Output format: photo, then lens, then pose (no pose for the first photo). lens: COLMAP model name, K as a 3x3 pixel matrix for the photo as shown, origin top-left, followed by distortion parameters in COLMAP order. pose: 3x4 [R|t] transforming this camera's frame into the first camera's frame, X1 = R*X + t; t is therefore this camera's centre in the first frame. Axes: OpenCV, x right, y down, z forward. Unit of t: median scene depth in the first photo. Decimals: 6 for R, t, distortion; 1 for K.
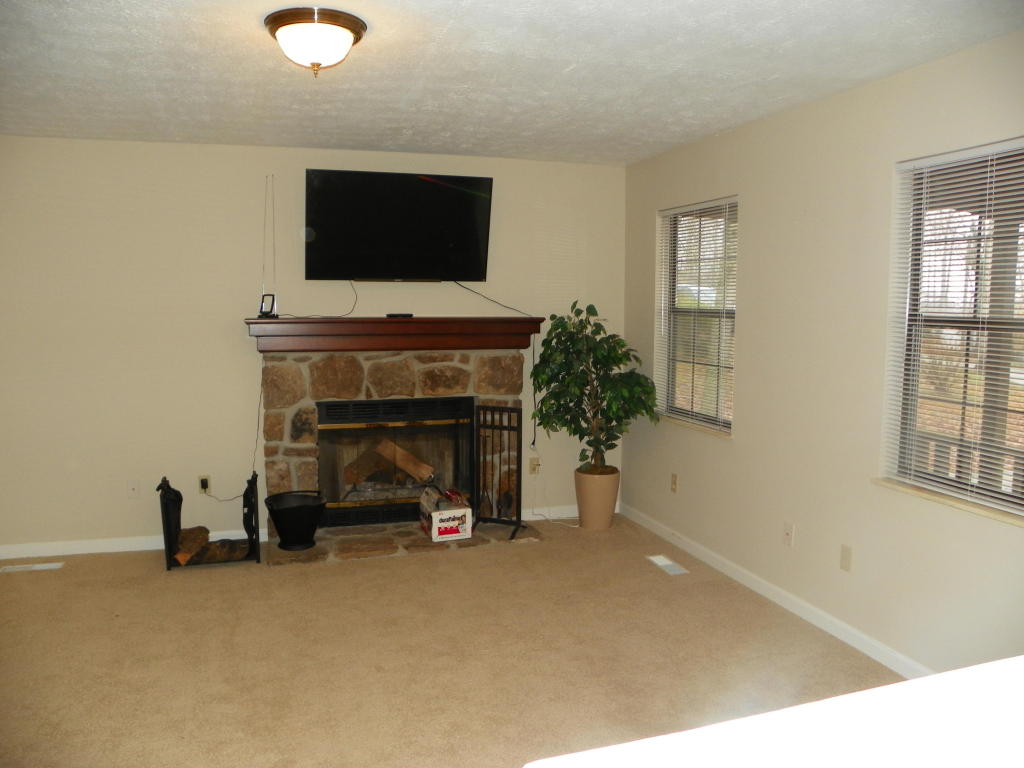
lens RADIAL K [[784.1, 0, 505.6], [0, 784.1, 383.3], [0, 0, 1]] dist [-0.141856, 0.086668]
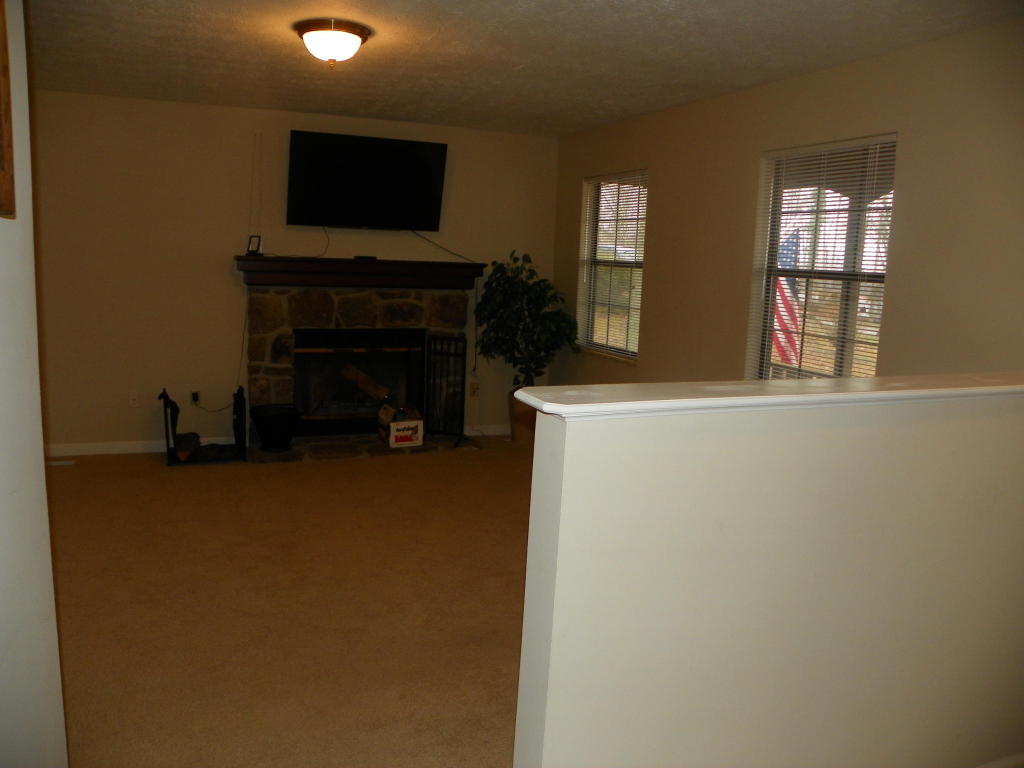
lens RADIAL K [[784.1, 0, 505.1], [0, 784.1, 385.9], [0, 0, 1]] dist [-0.141856, 0.086668]
pose [[0.995264, 0.020343, 0.095054, -0.033719], [-0.025945, 0.997975, 0.058070, 0.033601], [-0.093680, -0.060261, 0.993777, -0.204832]]
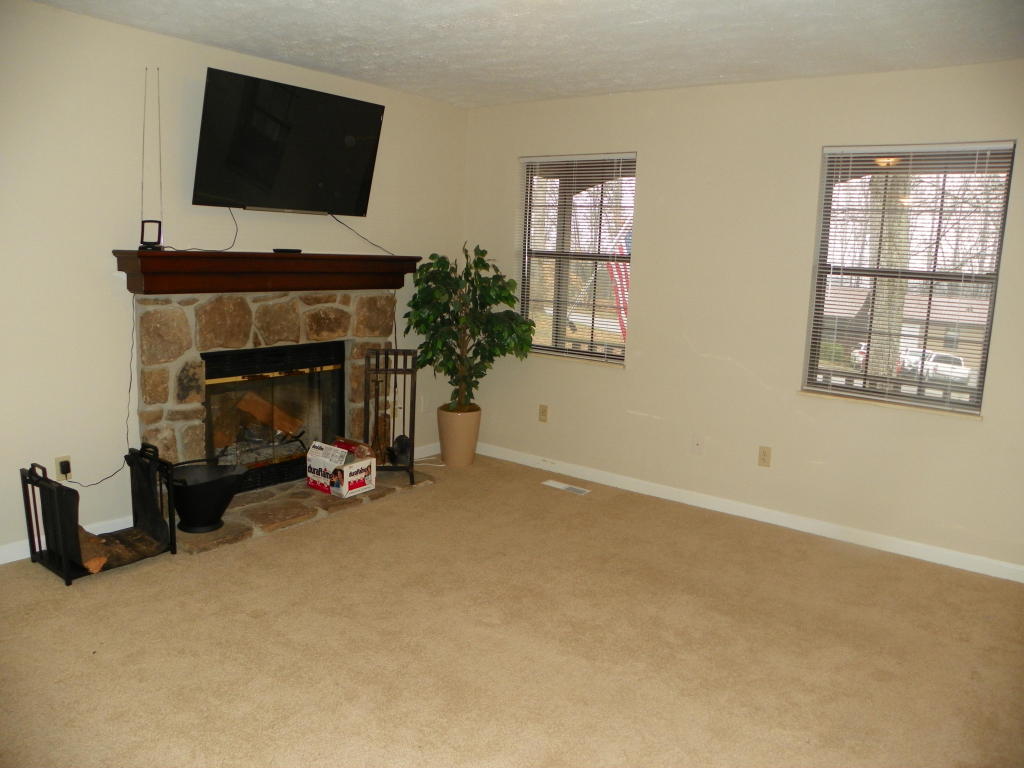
lens RADIAL K [[784.1, 0, 509.8], [0, 784.1, 384.0], [0, 0, 1]] dist [-0.141856, 0.086668]
pose [[0.823565, -0.065605, 0.563416, -0.438291], [0.021844, 0.996220, 0.084072, -0.005011], [-0.566801, -0.056931, 0.821885, 0.135738]]
